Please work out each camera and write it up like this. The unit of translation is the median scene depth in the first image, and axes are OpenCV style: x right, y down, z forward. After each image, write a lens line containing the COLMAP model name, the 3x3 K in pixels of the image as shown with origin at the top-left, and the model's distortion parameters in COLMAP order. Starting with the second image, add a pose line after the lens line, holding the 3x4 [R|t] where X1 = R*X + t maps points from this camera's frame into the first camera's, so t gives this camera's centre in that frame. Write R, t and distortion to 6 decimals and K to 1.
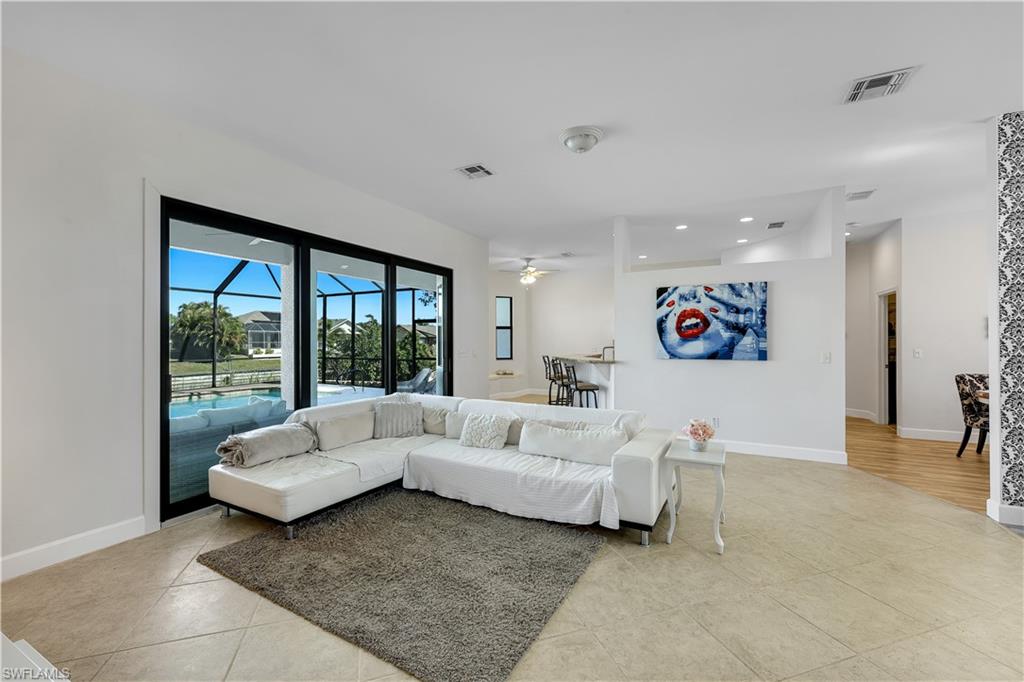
lens RADIAL K [[419.4, 0, 515.7], [0, 419.4, 338.2], [0, 0, 1]] dist [0.003083, 0.000315]
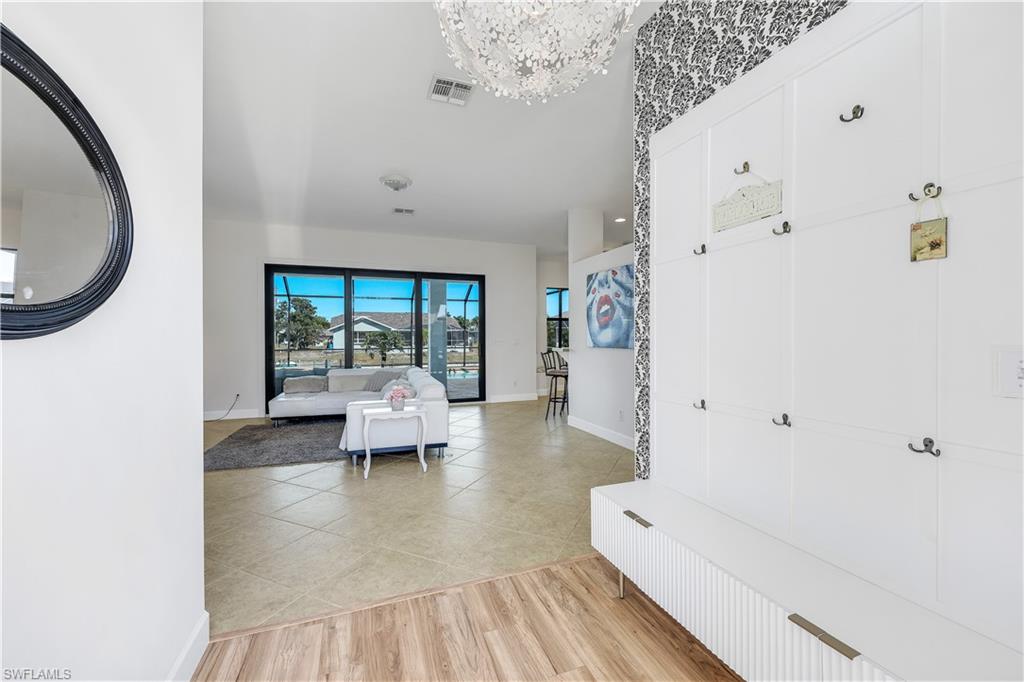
lens RADIAL K [[413.6, 0, 511.6], [0, 413.6, 338.0], [0, 0, 1]] dist [0.000330, 0.000040]
pose [[0.738467, 0.002122, -0.674286, 0.919888], [0.004860, 0.999952, 0.008469, 0.019565], [0.674272, -0.009531, 0.738422, 0.165647]]
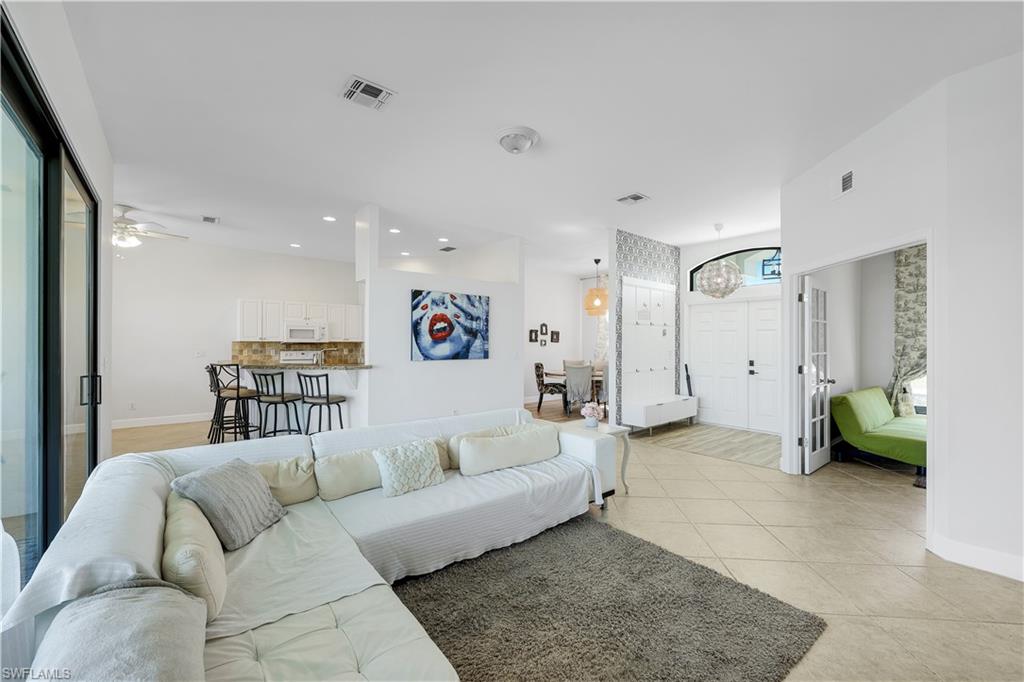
lens RADIAL K [[413.6, 0, 511.6], [0, 413.6, 338.0], [0, 0, 1]] dist [0.000330, 0.000040]
pose [[0.389225, 0.013066, 0.921050, -0.508022], [-0.008354, 0.999908, -0.010654, 0.003426], [-0.921105, -0.003548, 0.389298, 0.425190]]
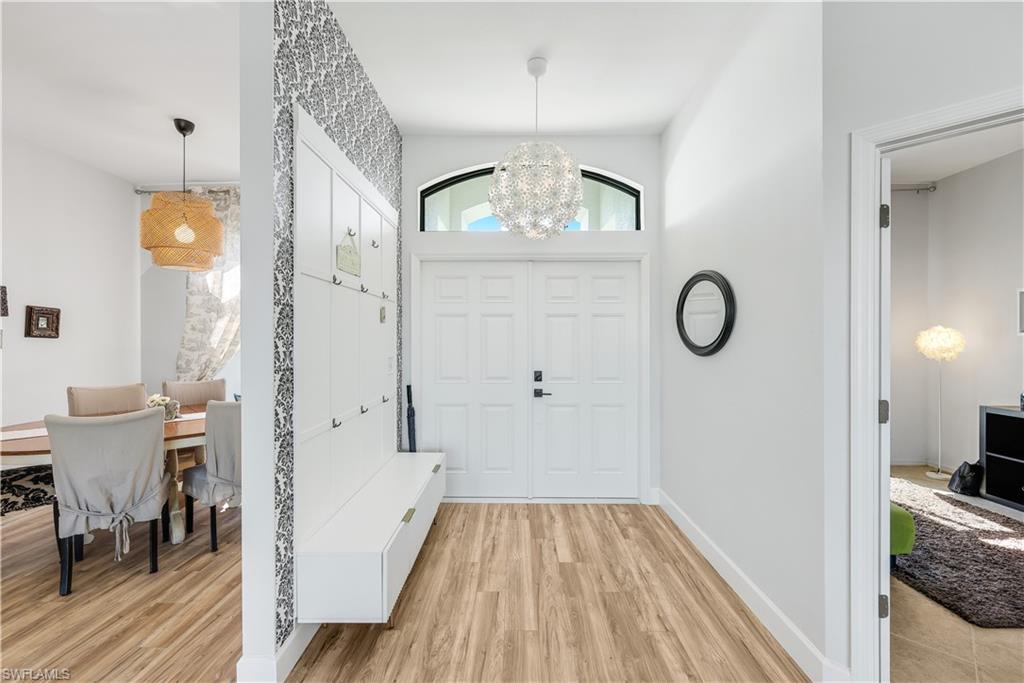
lens RADIAL K [[424.8, 0, 512.0], [0, 424.8, 341.5], [0, 0, 1]] dist [0.000925, 0.000395]
pose [[-0.446521, -0.004955, 0.894759, 0.337550], [-0.005043, 0.999983, 0.003021, 0.001505], [-0.894759, -0.003164, -0.446539, 0.595035]]
